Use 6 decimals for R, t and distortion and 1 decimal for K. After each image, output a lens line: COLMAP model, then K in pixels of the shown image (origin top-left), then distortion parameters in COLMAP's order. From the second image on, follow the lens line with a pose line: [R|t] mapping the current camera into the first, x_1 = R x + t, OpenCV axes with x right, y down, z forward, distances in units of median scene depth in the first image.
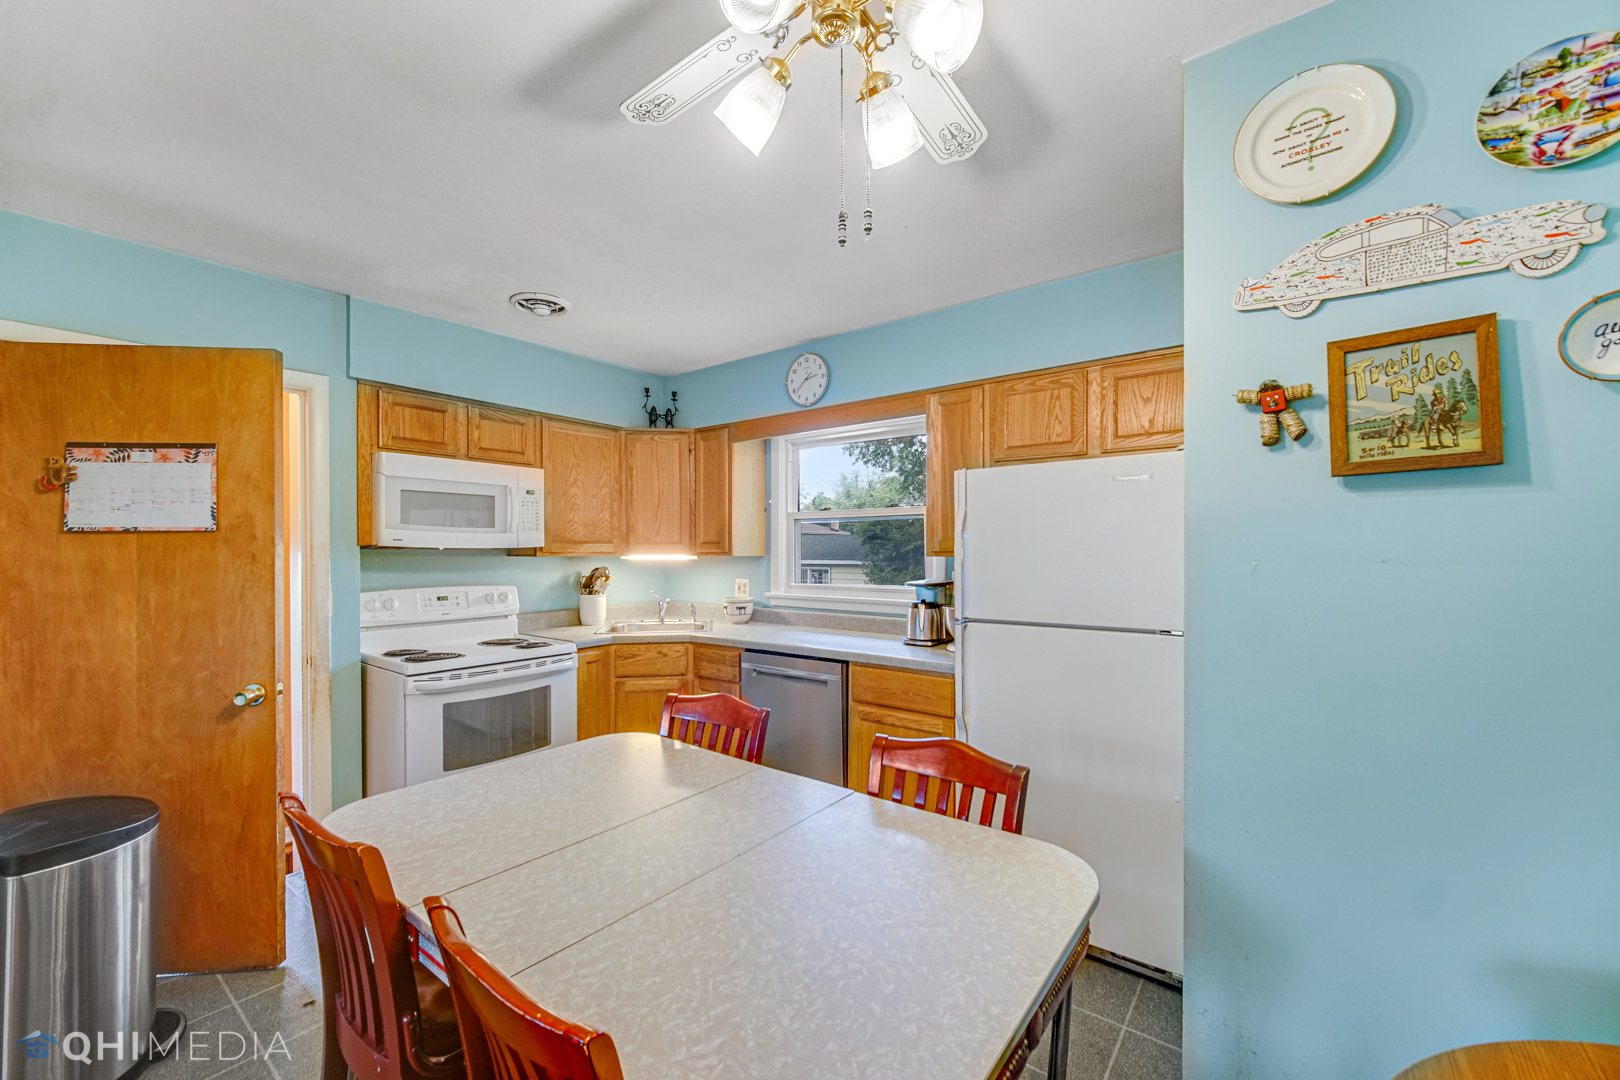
lens RADIAL K [[639.9, 0, 807.8], [0, 639.9, 551.5], [0, 0, 1]] dist [-0.001616, 0.000517]
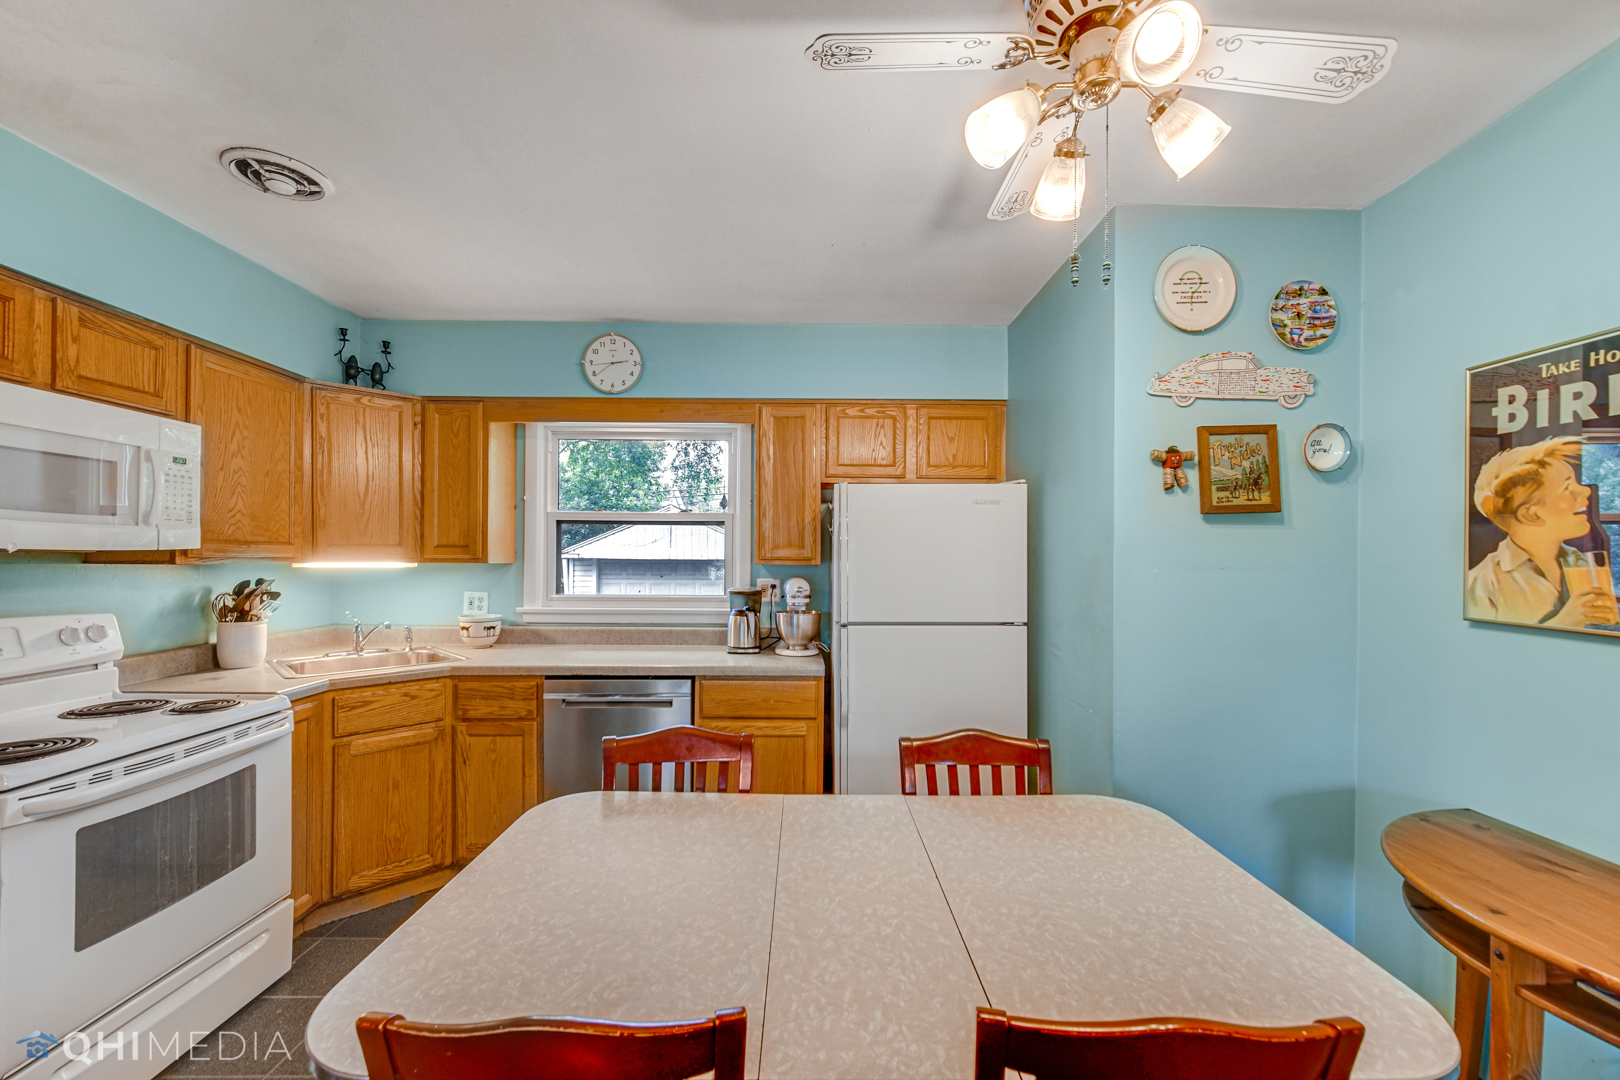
lens RADIAL K [[639.9, 0, 807.0], [0, 639.9, 553.3], [0, 0, 1]] dist [-0.001616, 0.000517]
pose [[0.789787, 0.010024, 0.613299, -0.404884], [-0.005815, 0.999944, -0.008856, -0.001066], [-0.613354, 0.003428, 0.789801, 0.169851]]
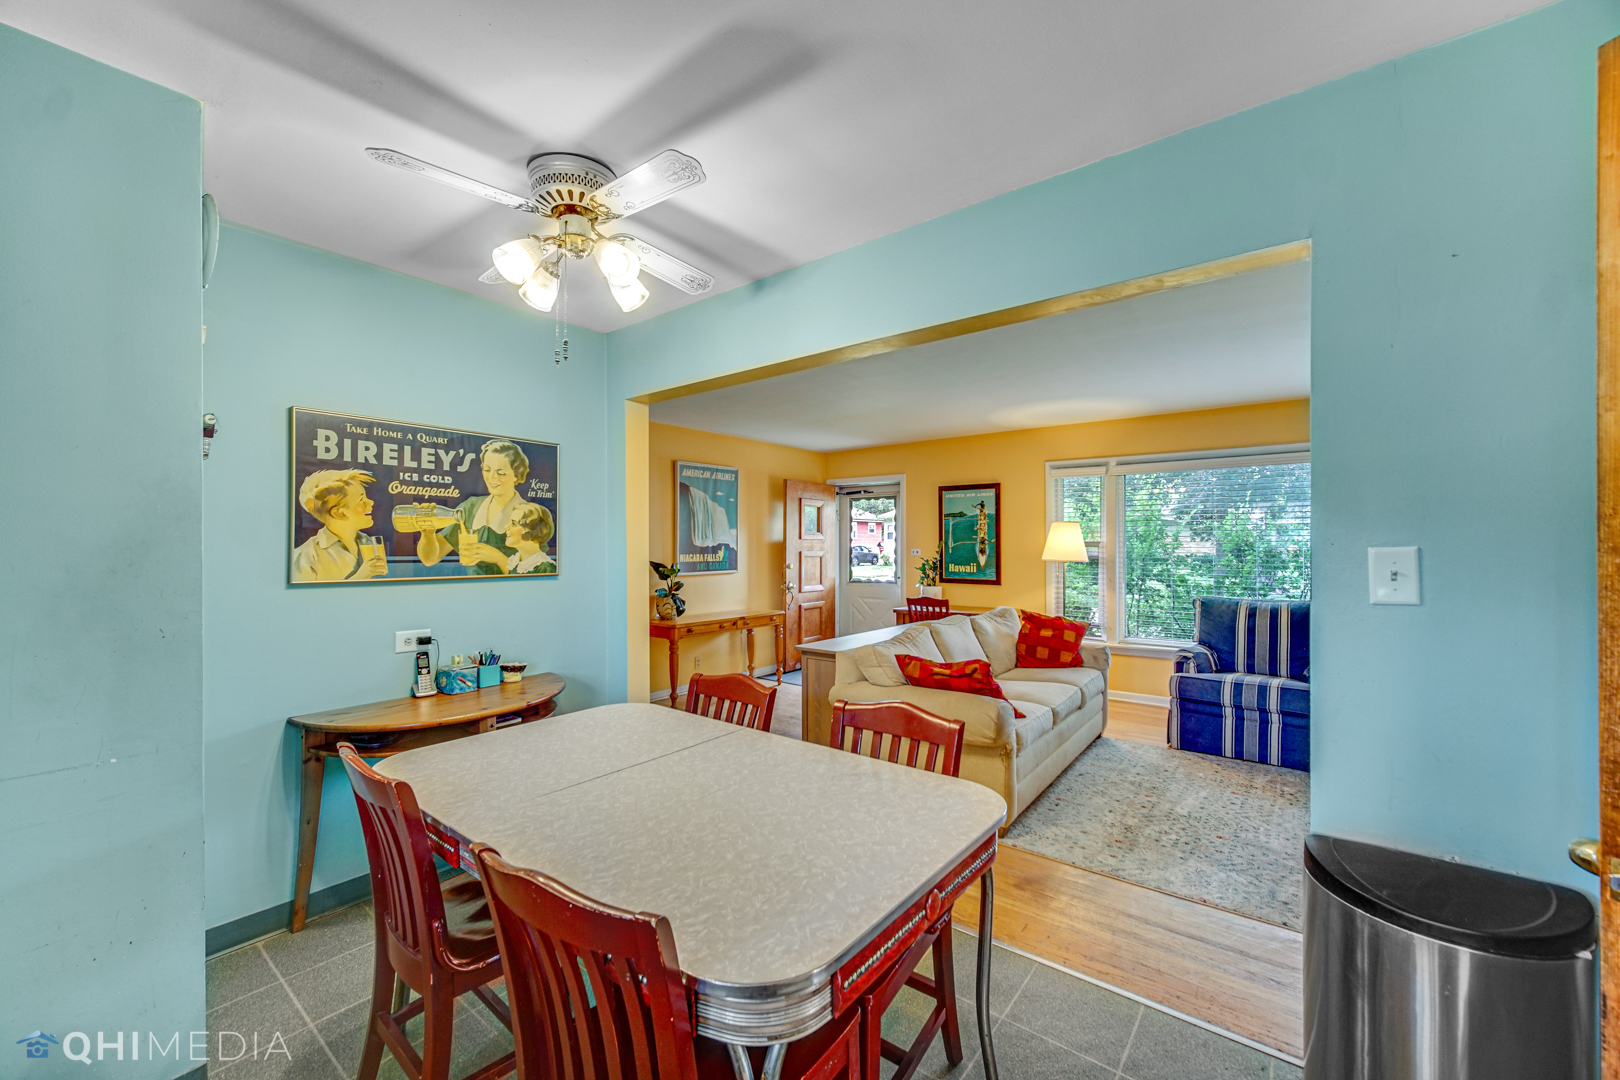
lens RADIAL K [[639.9, 0, 813.5], [0, 639.9, 542.2], [0, 0, 1]] dist [-0.001616, 0.000517]
pose [[-0.999863, 0.008617, 0.014152, -0.253027], [0.008652, 0.999960, 0.002415, 0.001225], [-0.014130, 0.002537, -0.999897, 1.093462]]
